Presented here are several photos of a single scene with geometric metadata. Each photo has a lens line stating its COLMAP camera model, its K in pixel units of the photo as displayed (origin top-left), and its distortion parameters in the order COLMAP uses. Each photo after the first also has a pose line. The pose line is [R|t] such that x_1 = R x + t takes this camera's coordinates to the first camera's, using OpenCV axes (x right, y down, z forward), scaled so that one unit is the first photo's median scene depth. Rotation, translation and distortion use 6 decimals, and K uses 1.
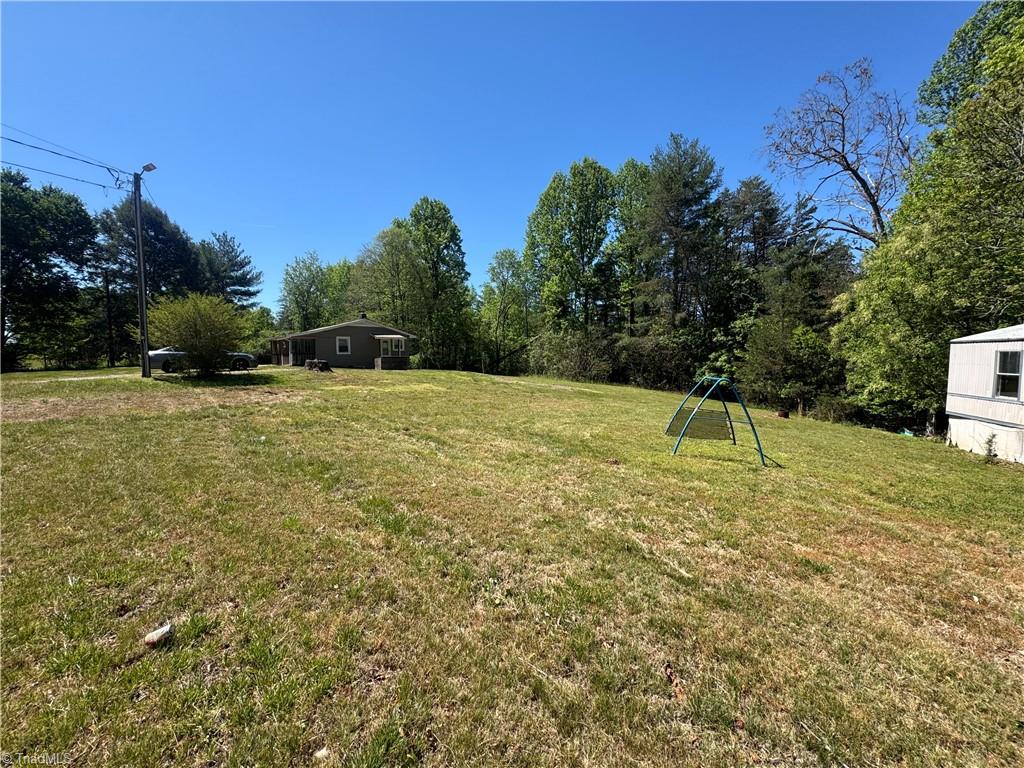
lens RADIAL K [[406.4, 0, 512.4], [0, 406.4, 385.2], [0, 0, 1]] dist [-0.000672, 0.000249]
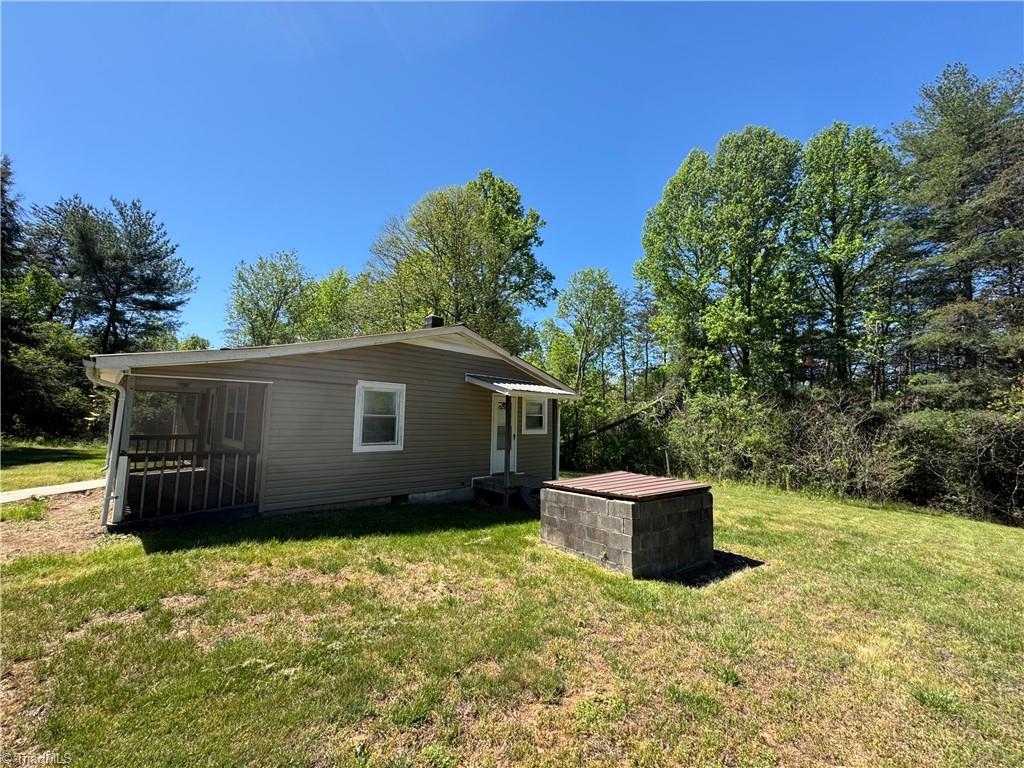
lens RADIAL K [[406.4, 0, 507.2], [0, 406.4, 379.5], [0, 0, 1]] dist [-0.000672, 0.000249]
pose [[0.997286, 0.041198, 0.061021, -0.644770], [-0.030524, 0.985565, -0.166525, -0.146722], [-0.067000, 0.164210, 0.984147, 1.348052]]
